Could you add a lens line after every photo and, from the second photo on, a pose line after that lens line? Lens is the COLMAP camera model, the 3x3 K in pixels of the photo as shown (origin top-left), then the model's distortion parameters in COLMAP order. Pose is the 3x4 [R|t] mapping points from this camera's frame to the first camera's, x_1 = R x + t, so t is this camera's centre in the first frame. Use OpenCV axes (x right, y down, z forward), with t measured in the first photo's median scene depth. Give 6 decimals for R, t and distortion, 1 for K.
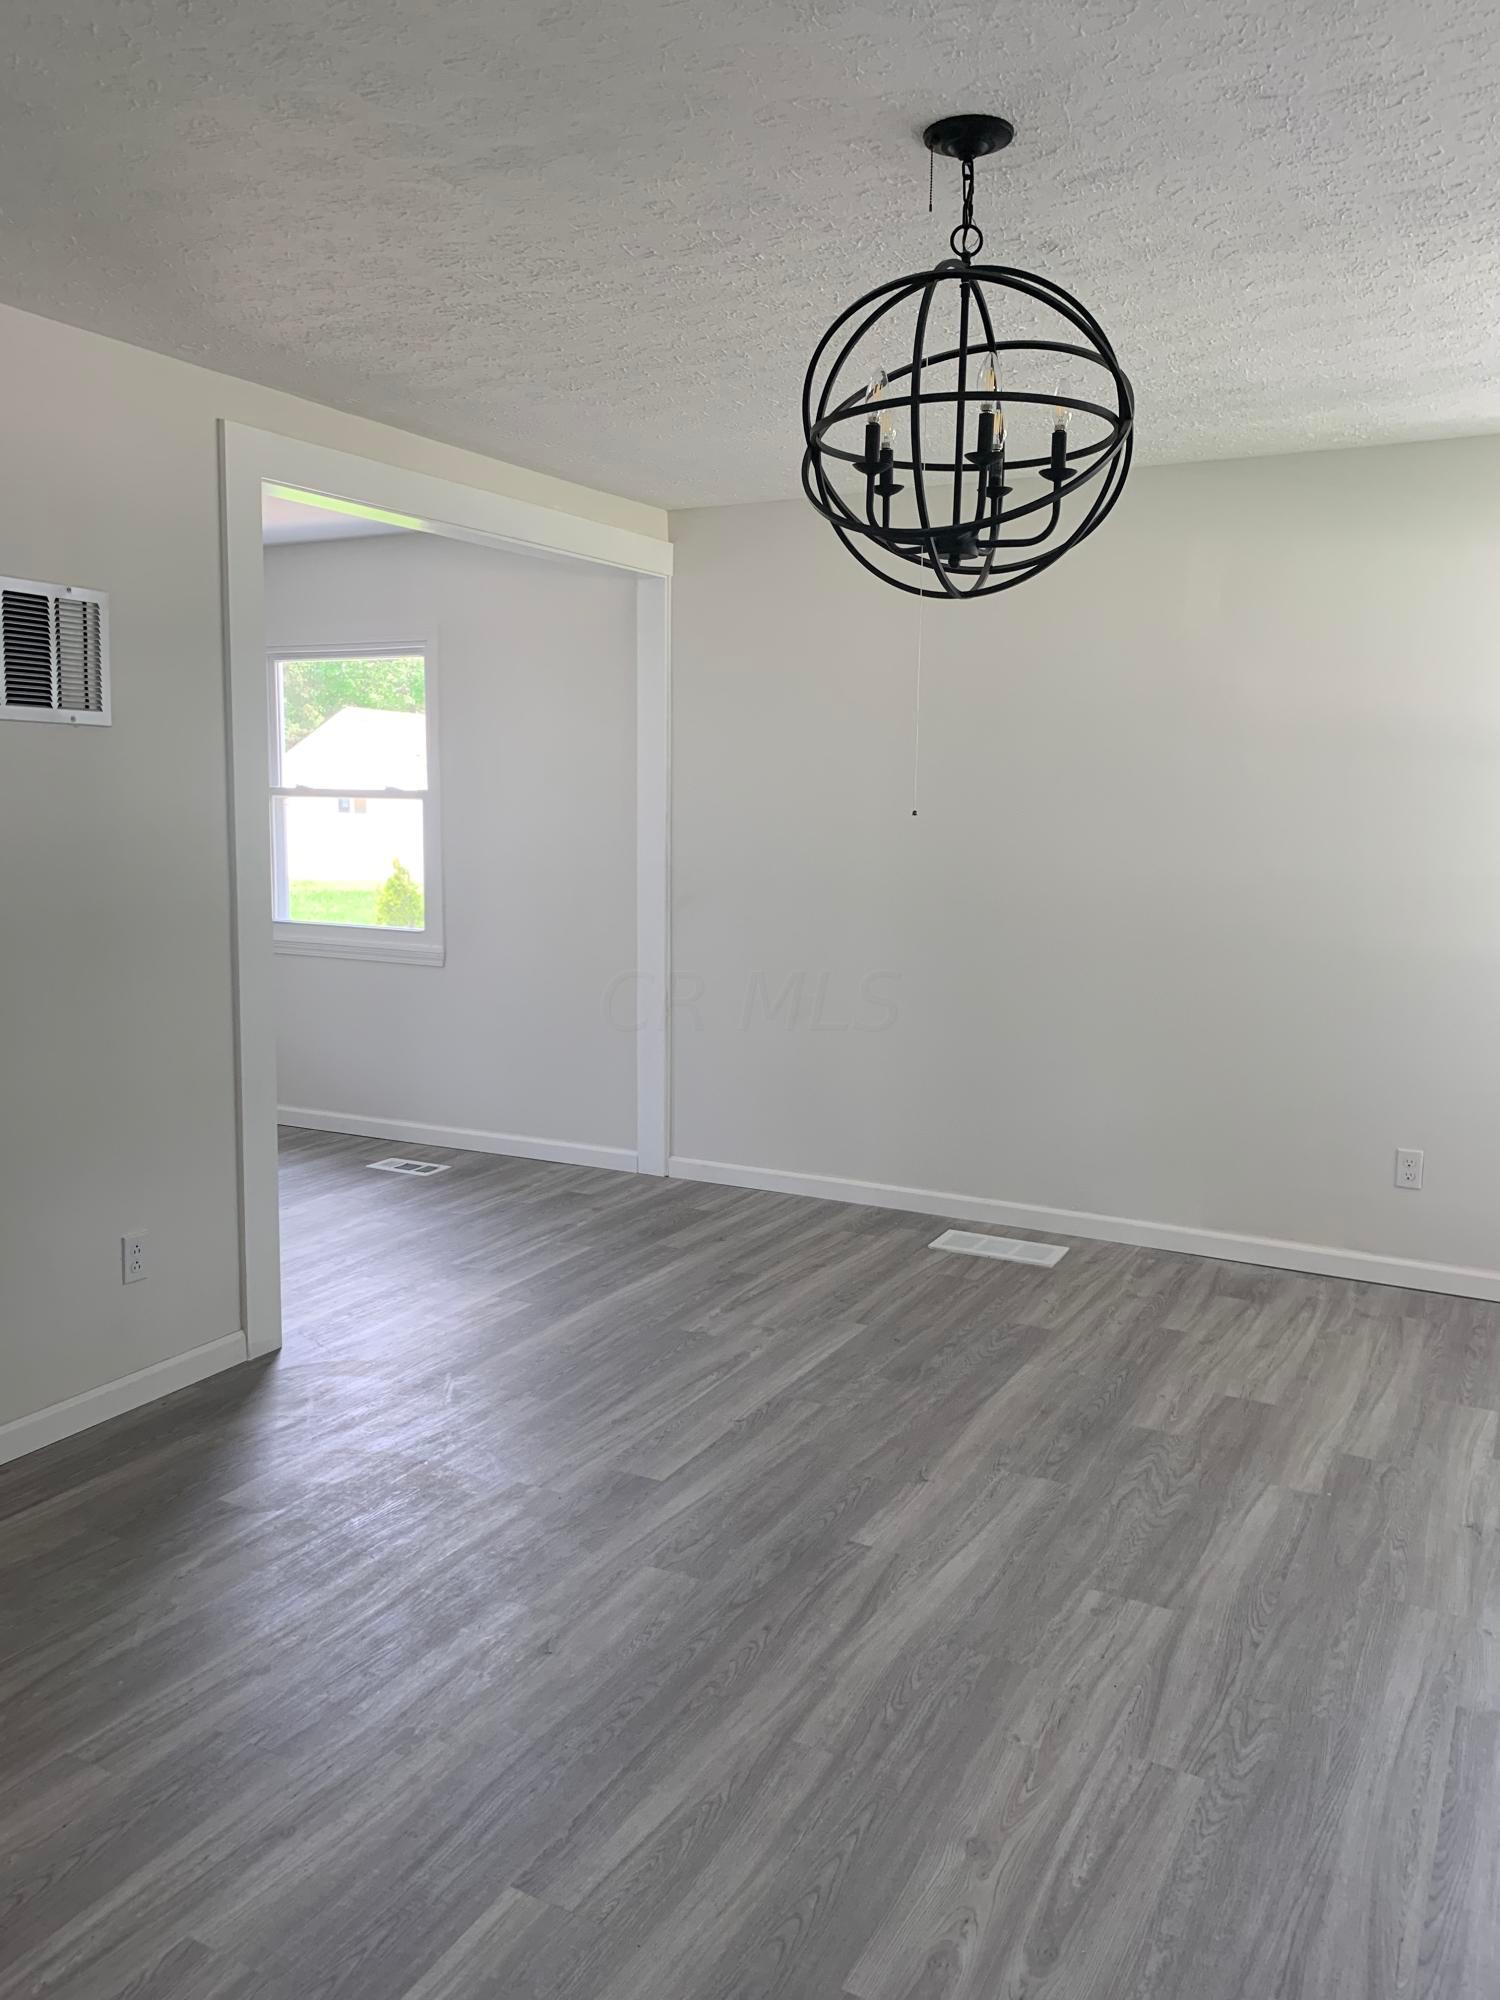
lens RADIAL K [[1536.6, 0, 745.4], [0, 1536.6, 978.7], [0, 0, 1]] dist [0.024544, -0.020506]
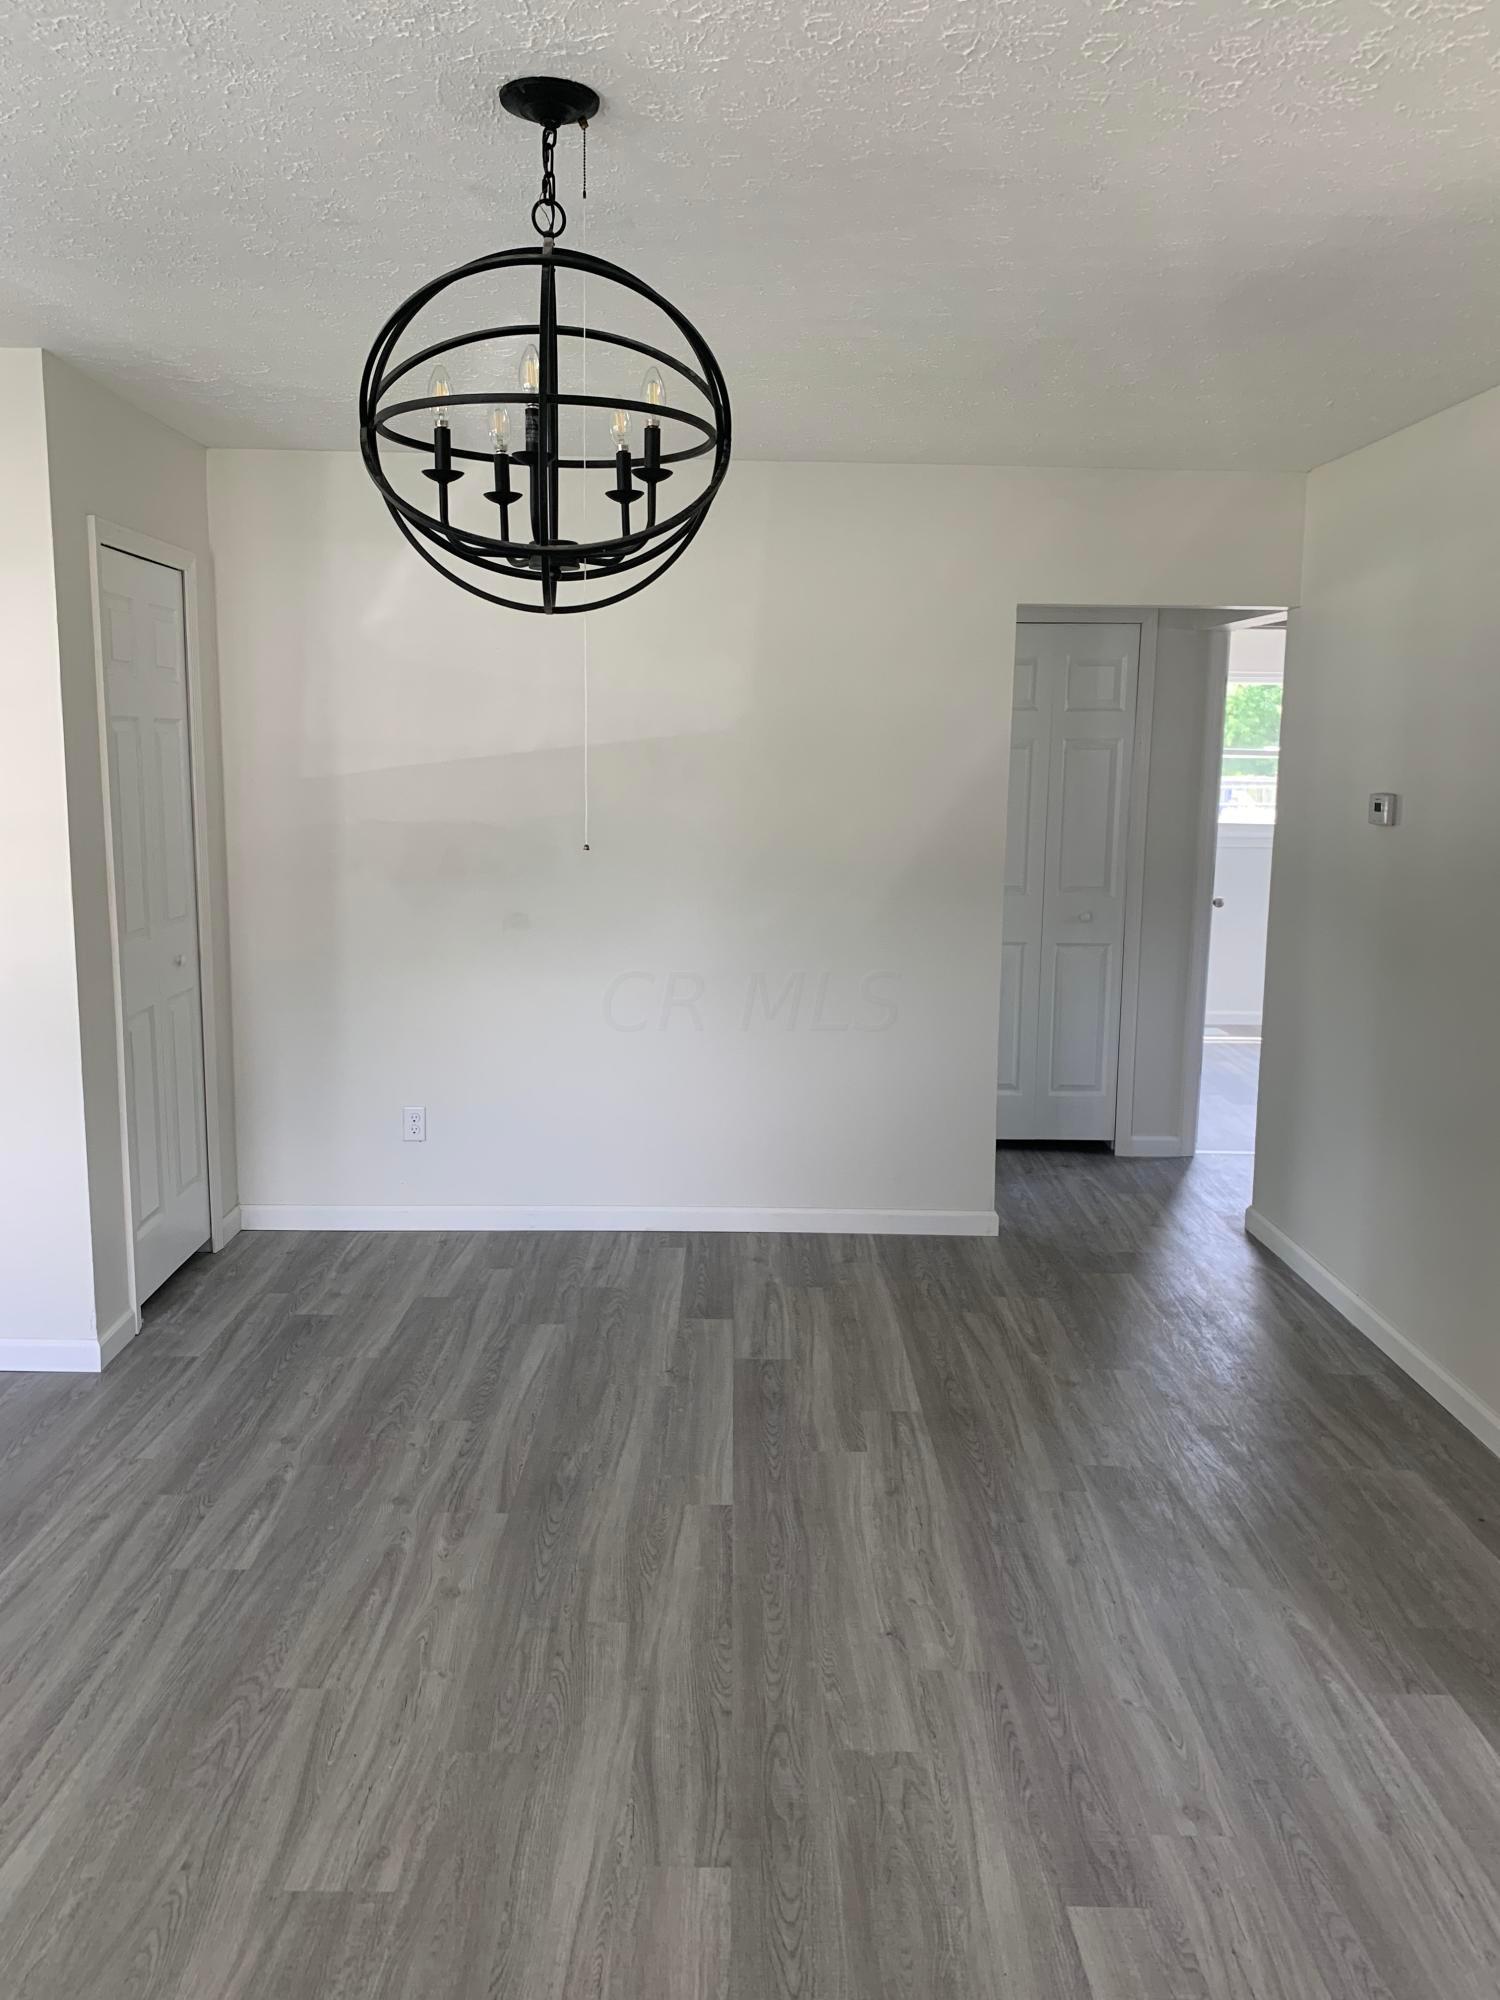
lens RADIAL K [[1536.6, 0, 745.4], [0, 1536.6, 978.7], [0, 0, 1]] dist [0.024544, -0.020506]
pose [[-0.874204, 0.047337, -0.483246, 0.380777], [-0.081798, 0.966655, 0.242665, -0.209633], [0.478620, 0.251667, -0.841182, 1.464864]]
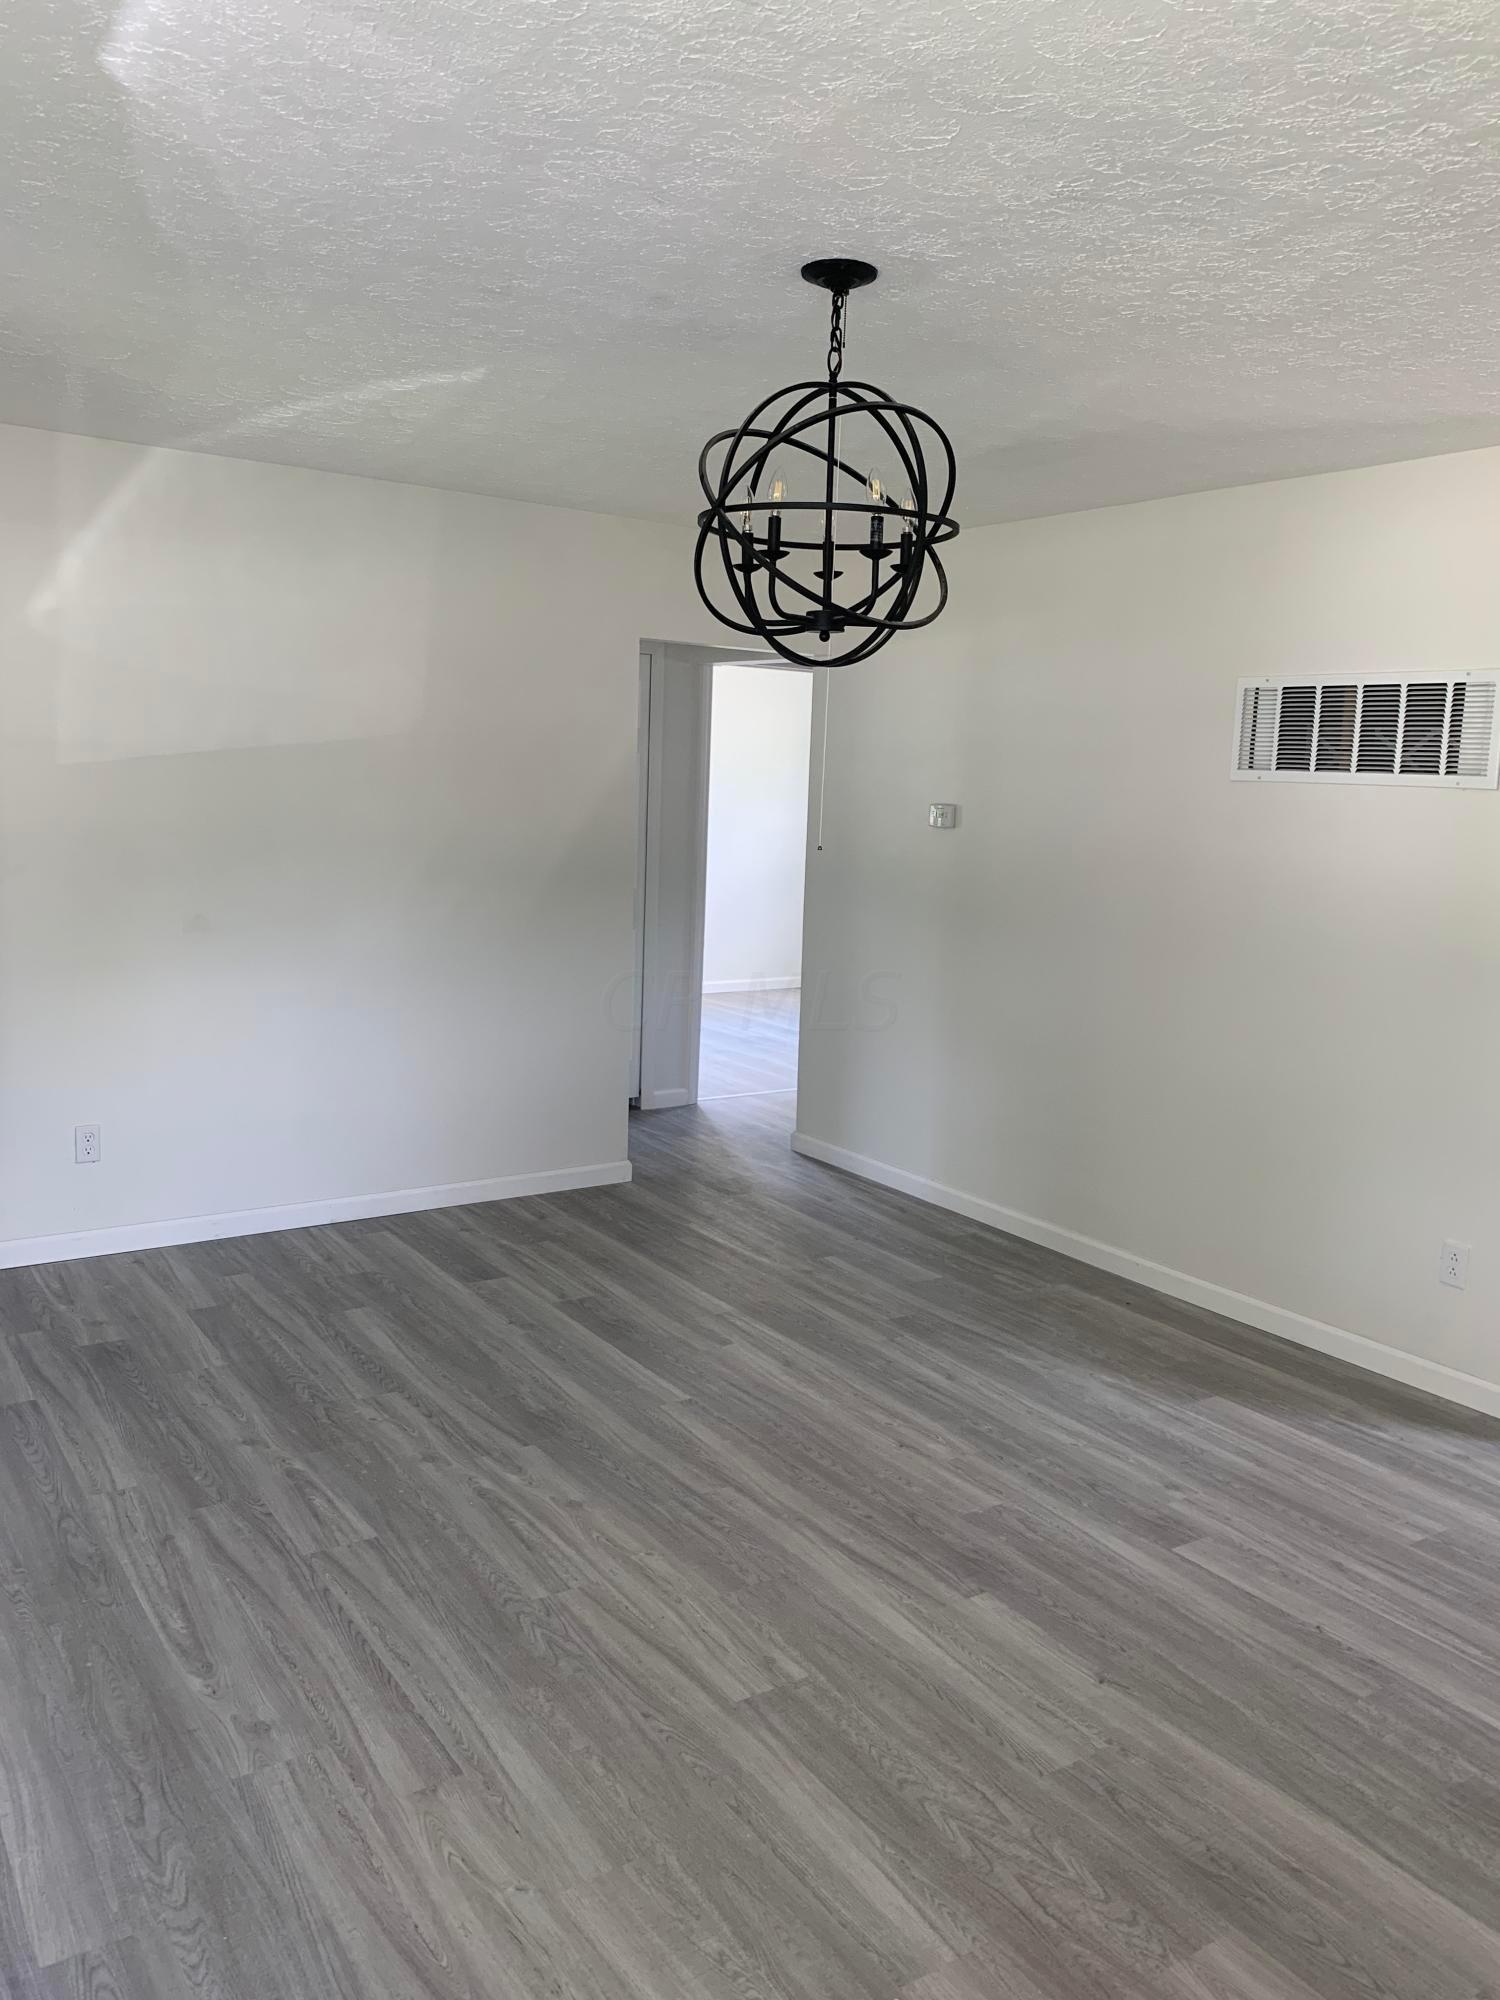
lens RADIAL K [[1536.6, 0, 745.4], [0, 1536.6, 978.7], [0, 0, 1]] dist [0.024544, -0.020506]
pose [[-0.462173, 0.089867, -0.882224, 0.949442], [-0.147350, 0.973240, 0.176331, -0.166344], [0.874462, 0.211491, -0.436563, 1.178708]]
